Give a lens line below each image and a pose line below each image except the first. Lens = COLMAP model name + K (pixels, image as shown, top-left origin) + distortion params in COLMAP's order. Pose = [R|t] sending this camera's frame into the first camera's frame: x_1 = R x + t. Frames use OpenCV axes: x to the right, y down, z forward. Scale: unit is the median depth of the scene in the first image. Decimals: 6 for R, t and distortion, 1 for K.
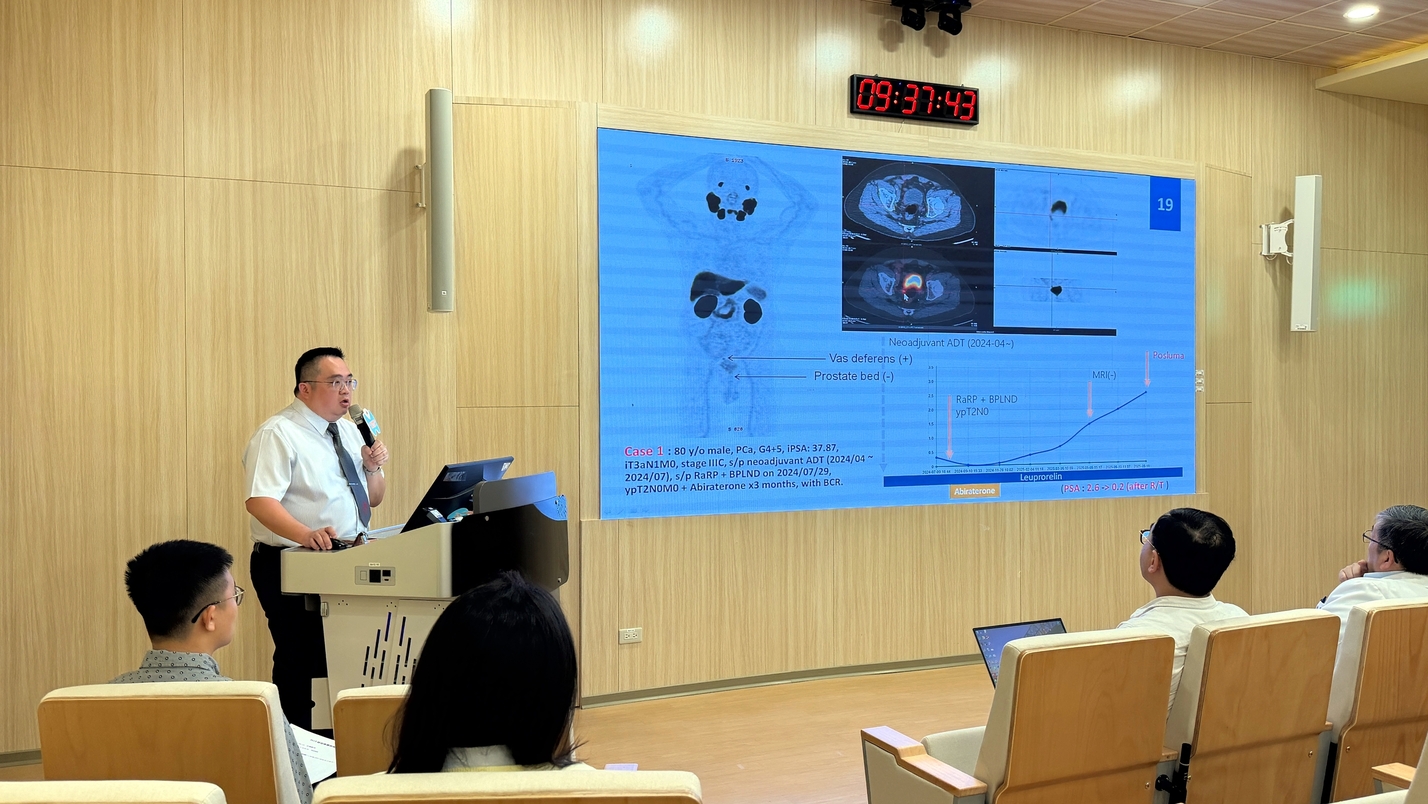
lens RADIAL K [[1173.0, 0, 716.3], [0, 1173.0, 403.8], [0, 0, 1]] dist [0.005314, -0.000422]
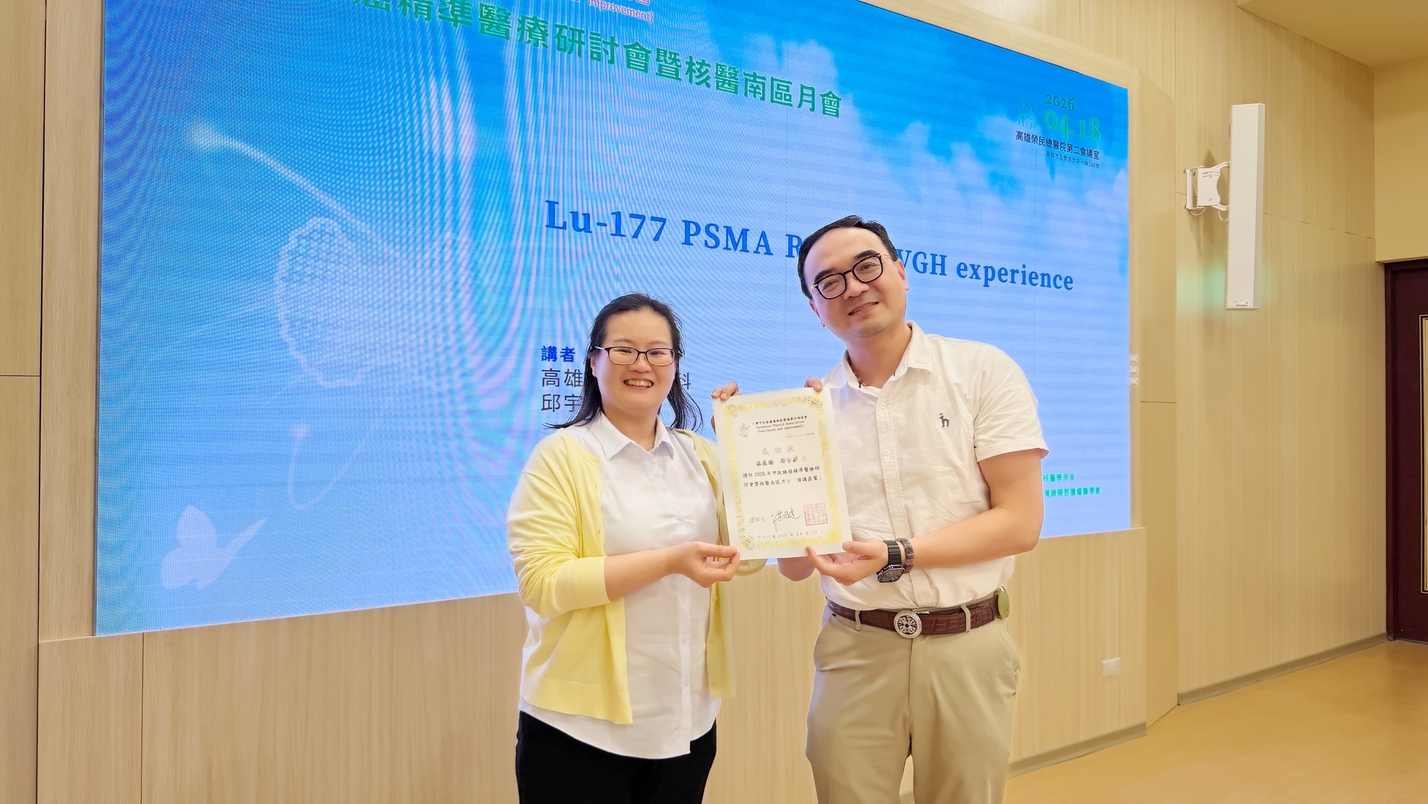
lens RADIAL K [[1023.2, 0, 717.8], [0, 1023.2, 401.4], [0, 0, 1]] dist [0.024460, -0.005944]
pose [[0.979648, 0.007491, 0.200585, 0.037584], [-0.002622, 0.999696, -0.024528, 0.014456], [-0.200708, 0.023503, 0.979369, 0.418826]]
